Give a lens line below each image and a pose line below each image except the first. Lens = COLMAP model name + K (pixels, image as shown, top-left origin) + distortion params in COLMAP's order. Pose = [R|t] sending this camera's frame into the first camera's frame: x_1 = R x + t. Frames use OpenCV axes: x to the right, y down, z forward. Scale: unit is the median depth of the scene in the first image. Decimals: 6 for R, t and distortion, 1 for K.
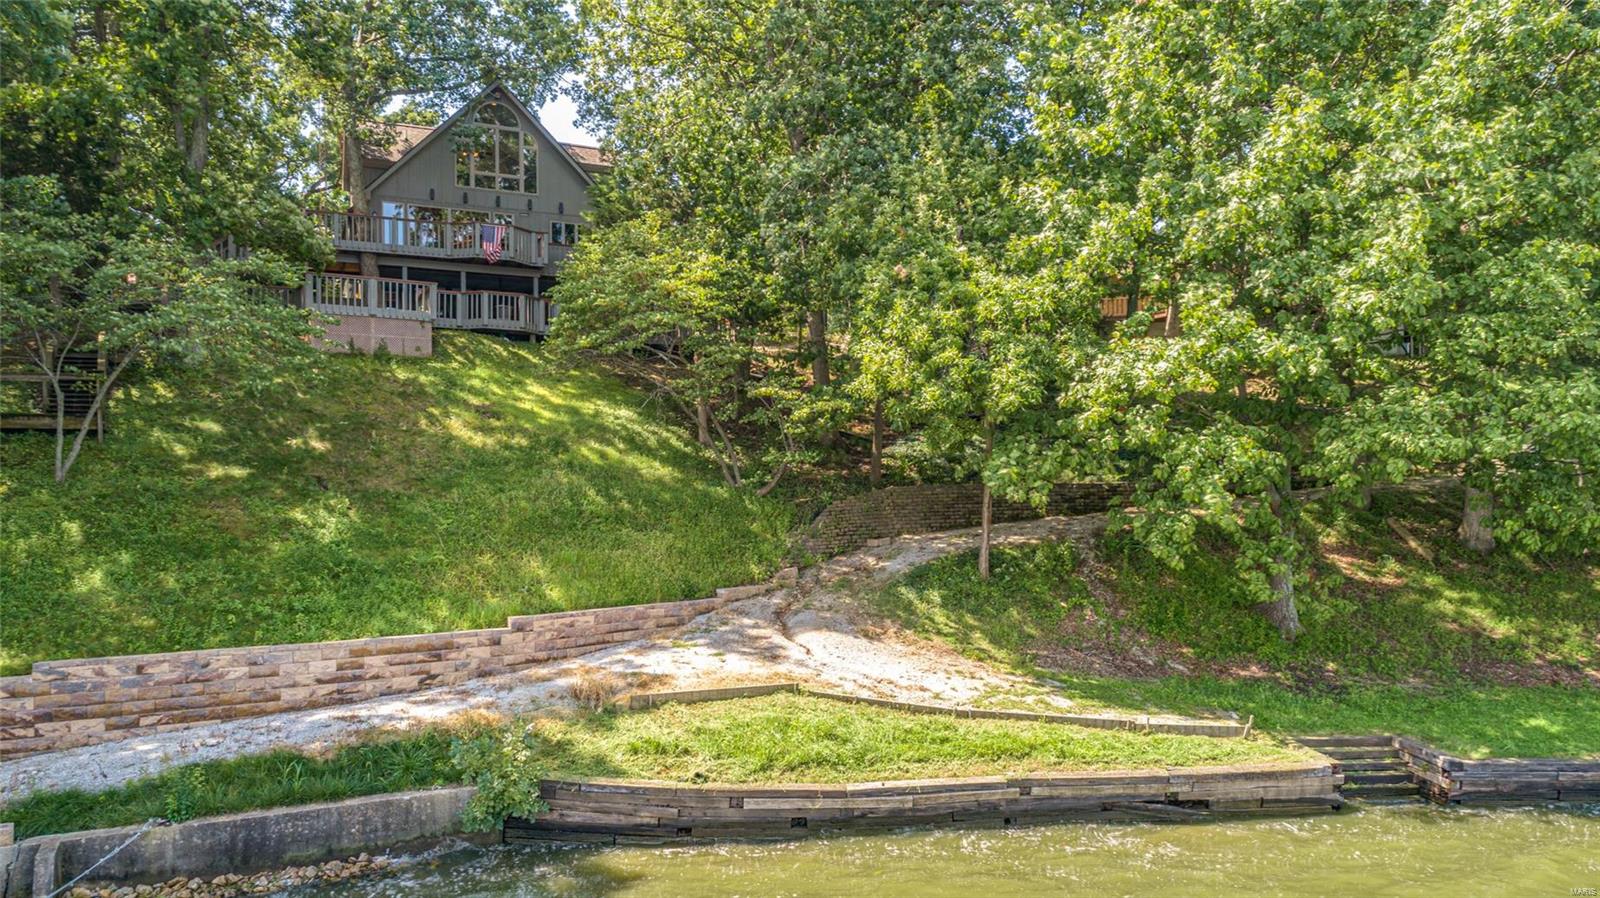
lens RADIAL K [[1103.4, 0, 794.0], [0, 1103.4, 508.9], [0, 0, 1]] dist [-0.005451, 0.002593]
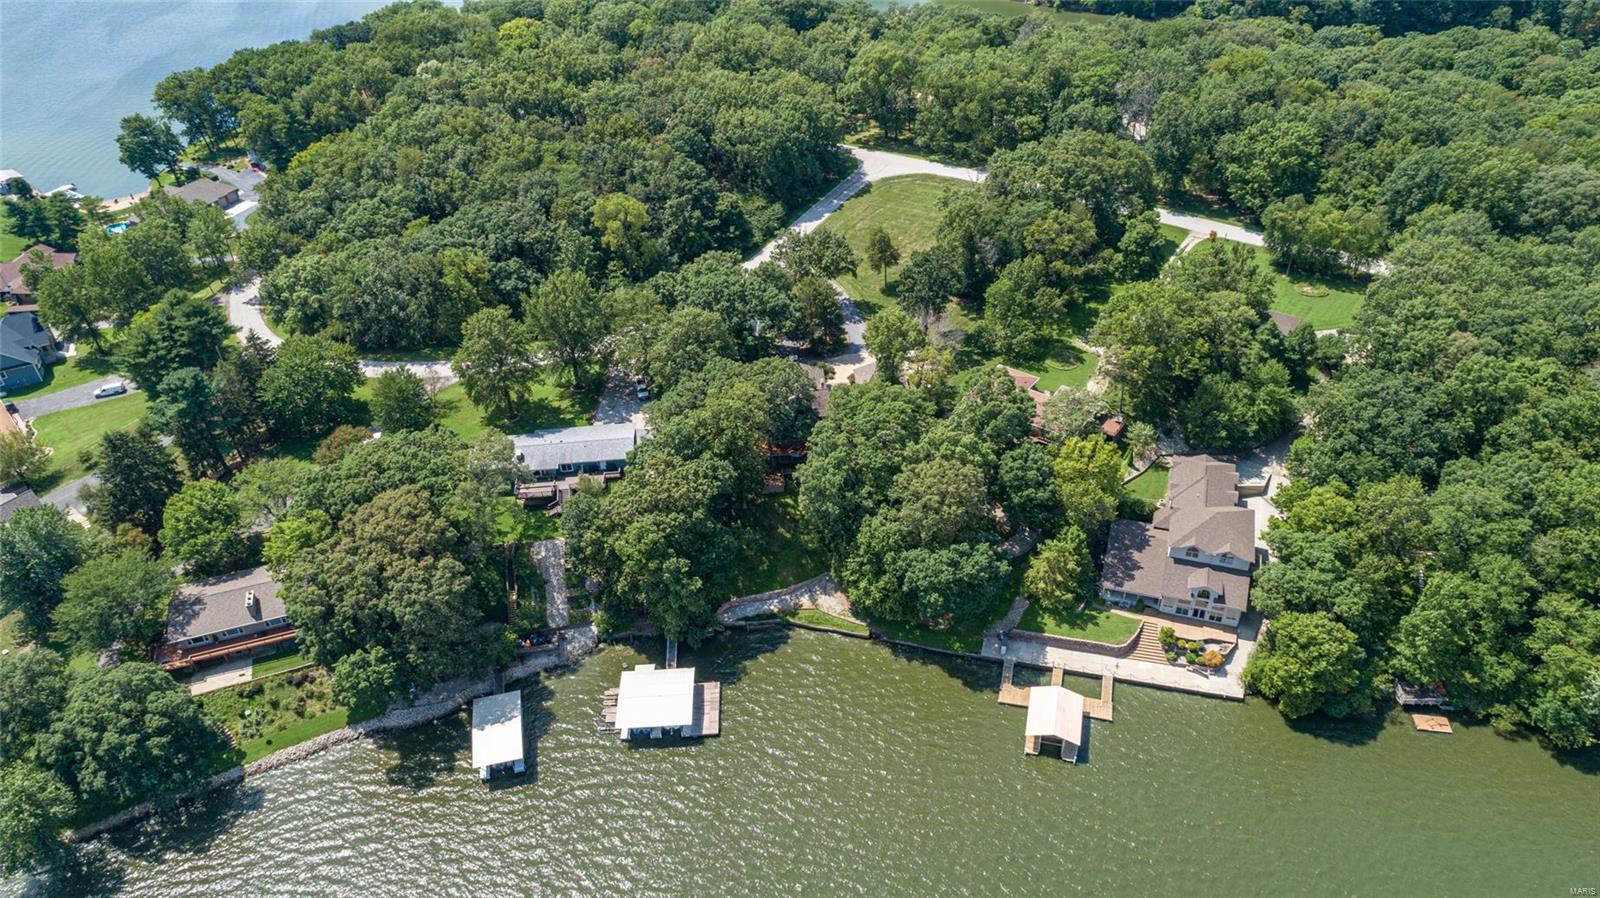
lens RADIAL K [[1065.3, 0, 810.4], [0, 1065.3, 447.0], [0, 0, 1]] dist [0.001342, -0.004485]
pose [[0.936794, 0.198985, -0.287788, 2.240903], [0.014920, 0.799063, 0.601062, -6.265003], [0.349563, -0.567365, 0.745589, -4.850536]]
